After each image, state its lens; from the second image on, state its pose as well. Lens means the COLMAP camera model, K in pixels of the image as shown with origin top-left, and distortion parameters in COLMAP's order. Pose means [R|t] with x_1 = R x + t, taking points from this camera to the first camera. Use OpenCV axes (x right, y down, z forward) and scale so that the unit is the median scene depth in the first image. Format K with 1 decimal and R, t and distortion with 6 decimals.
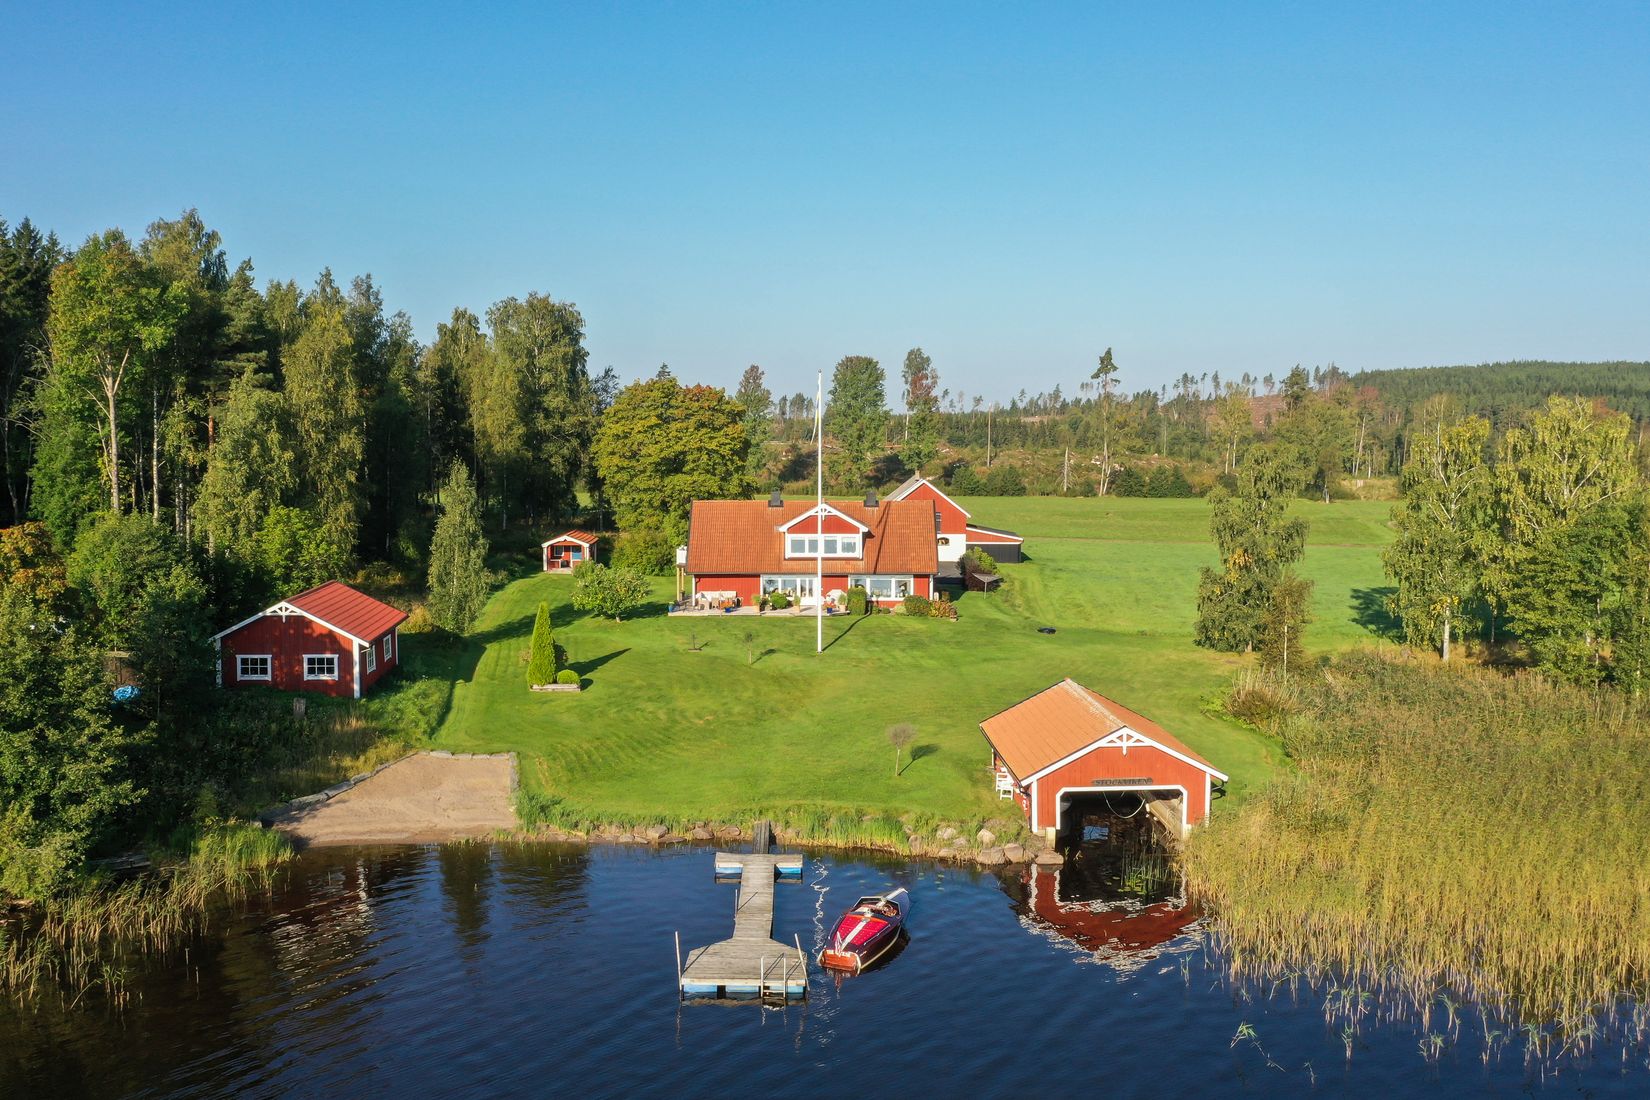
lens RADIAL K [[1391.9, 0, 762.6], [0, 1391.9, 571.9], [0, 0, 1]] dist [-0.007321, -0.000659]
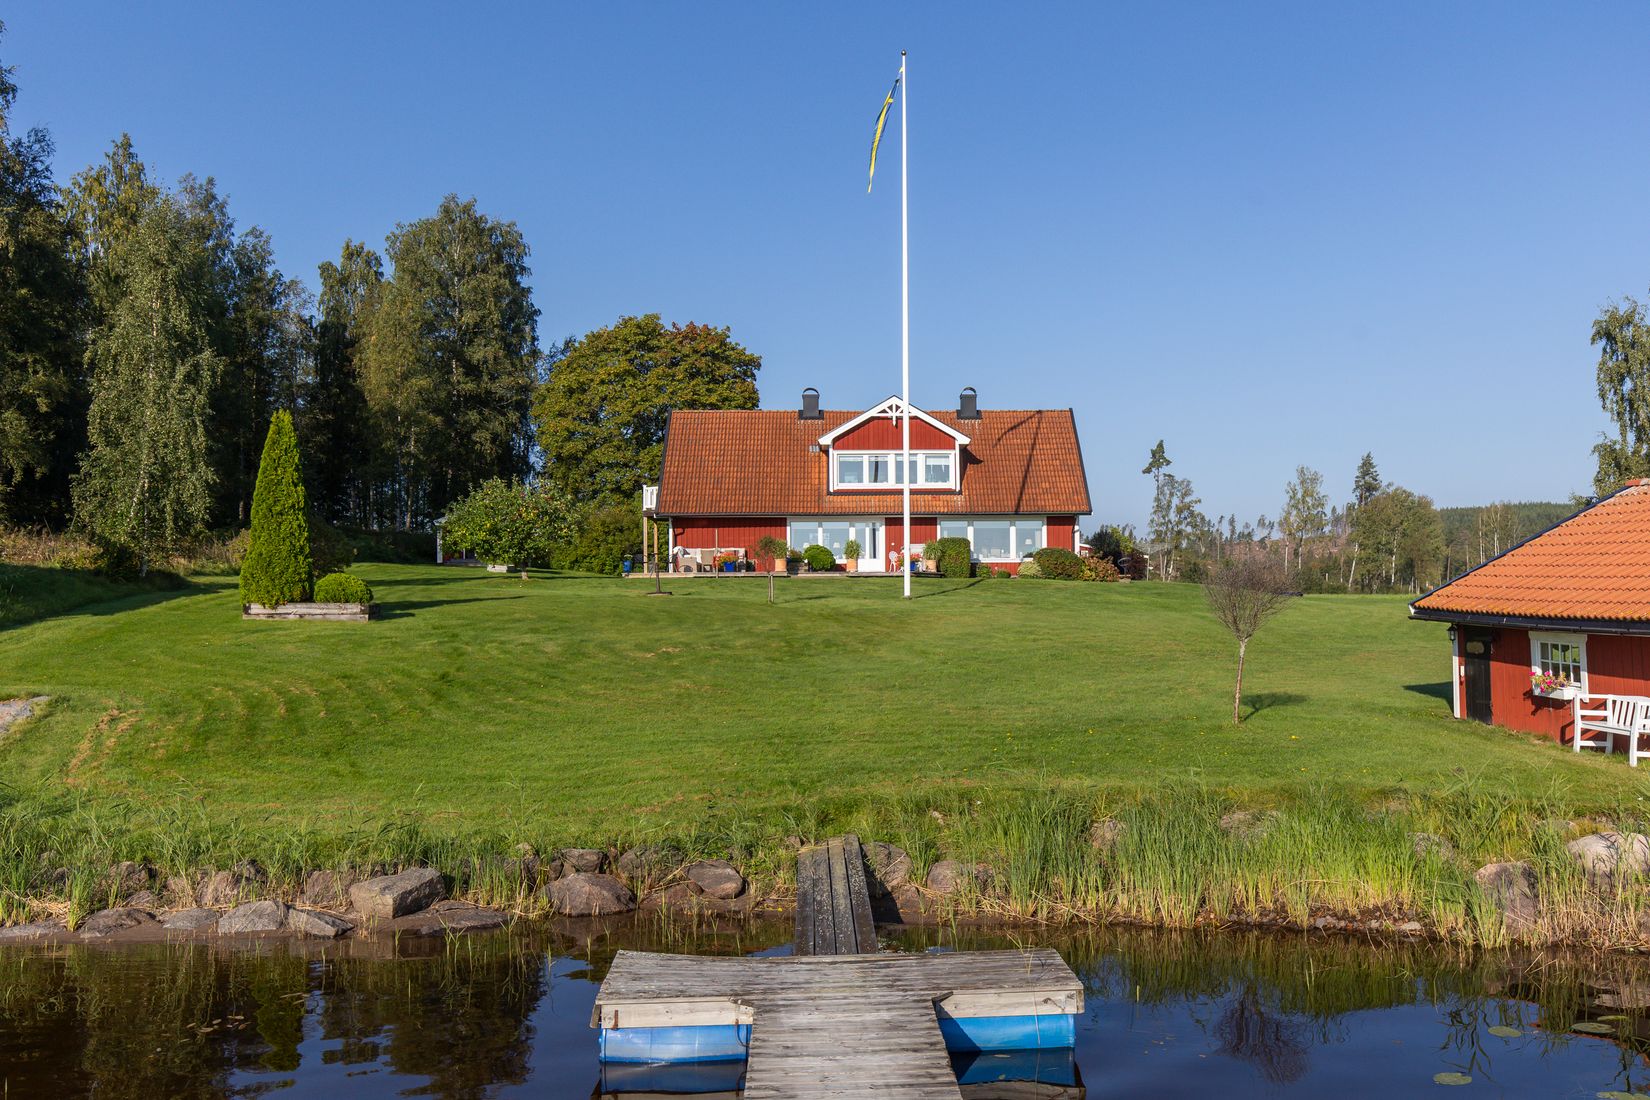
lens RADIAL K [[1398.4, 0, 917.6], [0, 1398.4, 585.9], [0, 0, 1]] dist [0.010128, -0.007391]
pose [[0.994959, -0.002451, 0.100253, -0.005821], [0.012725, 0.994706, -0.101975, 0.090375], [-0.099472, 0.102737, 0.989722, 0.421268]]
